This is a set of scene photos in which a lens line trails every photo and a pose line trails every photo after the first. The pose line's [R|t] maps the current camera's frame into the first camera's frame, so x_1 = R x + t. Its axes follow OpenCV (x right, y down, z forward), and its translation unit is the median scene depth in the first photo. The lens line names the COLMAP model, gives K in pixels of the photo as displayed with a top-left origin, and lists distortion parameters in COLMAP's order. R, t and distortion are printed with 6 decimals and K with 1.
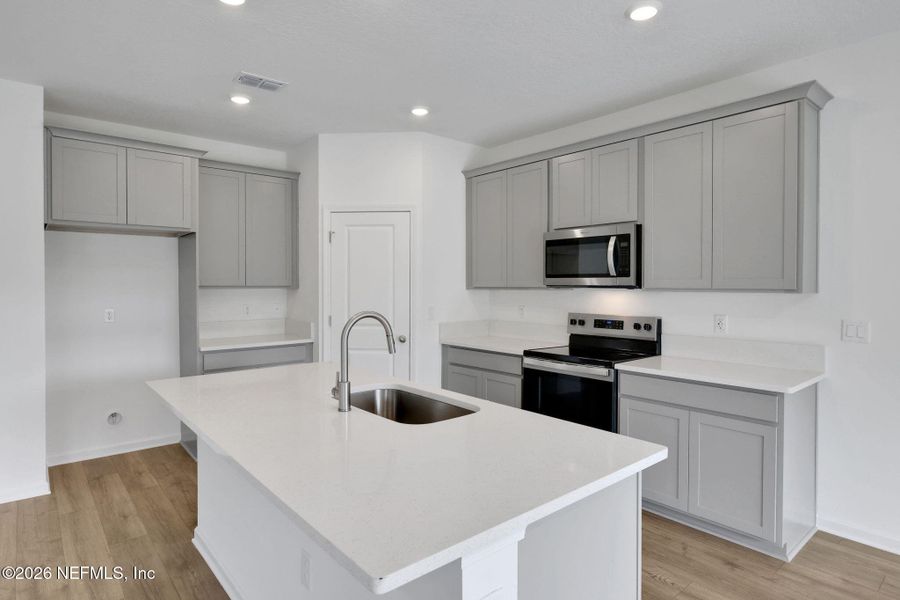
lens RADIAL K [[505.7, 0, 431.9], [0, 505.7, 293.2], [0, 0, 1]] dist [-0.038207, -0.001219]
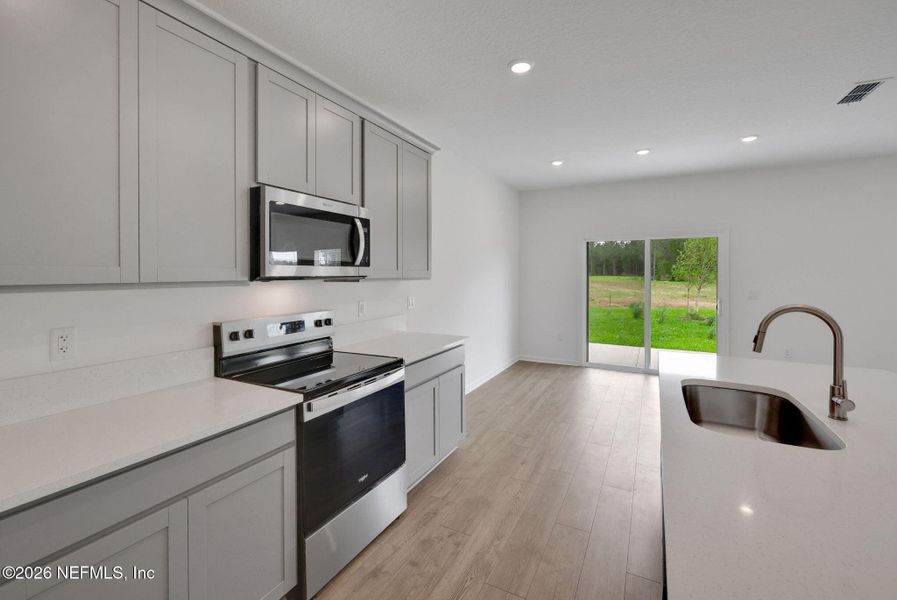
lens RADIAL K [[385.1, 0, 432.7], [0, 385.1, 286.8], [0, 0, 1]] dist [0.002426, 0.000309]
pose [[-0.362632, -0.029590, 0.931462, -0.265505], [0.018881, 0.999057, 0.039087, -0.018476], [-0.931741, 0.031761, -0.361732, 1.008898]]
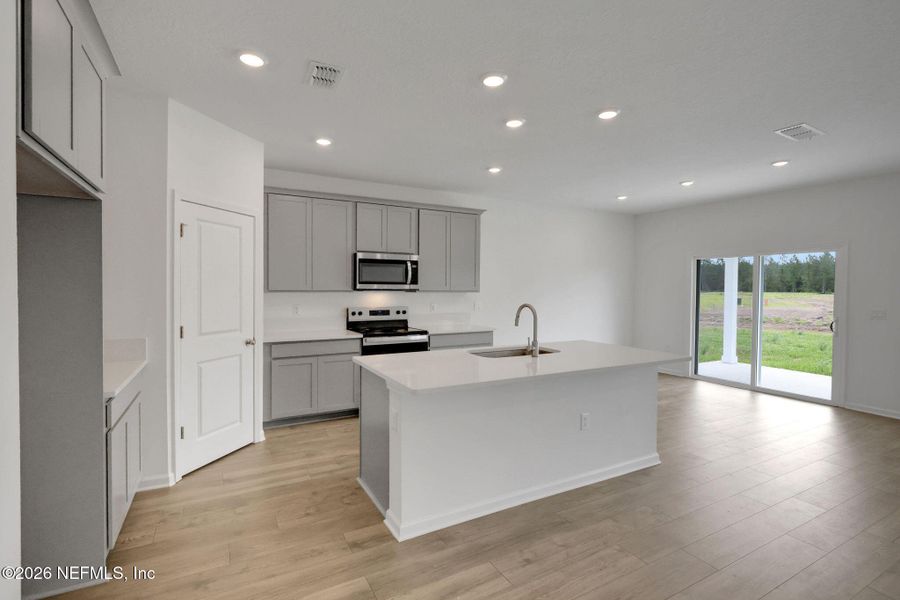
lens RADIAL K [[415.7, 0, 461.5], [0, 415.7, 293.1], [0, 0, 1]] dist [0.007490, 0.001183]
pose [[0.153312, -0.011393, 0.988112, -0.945747], [0.012442, 0.999877, 0.009599, -0.012084], [-0.988100, 0.010823, 0.153435, 0.534838]]
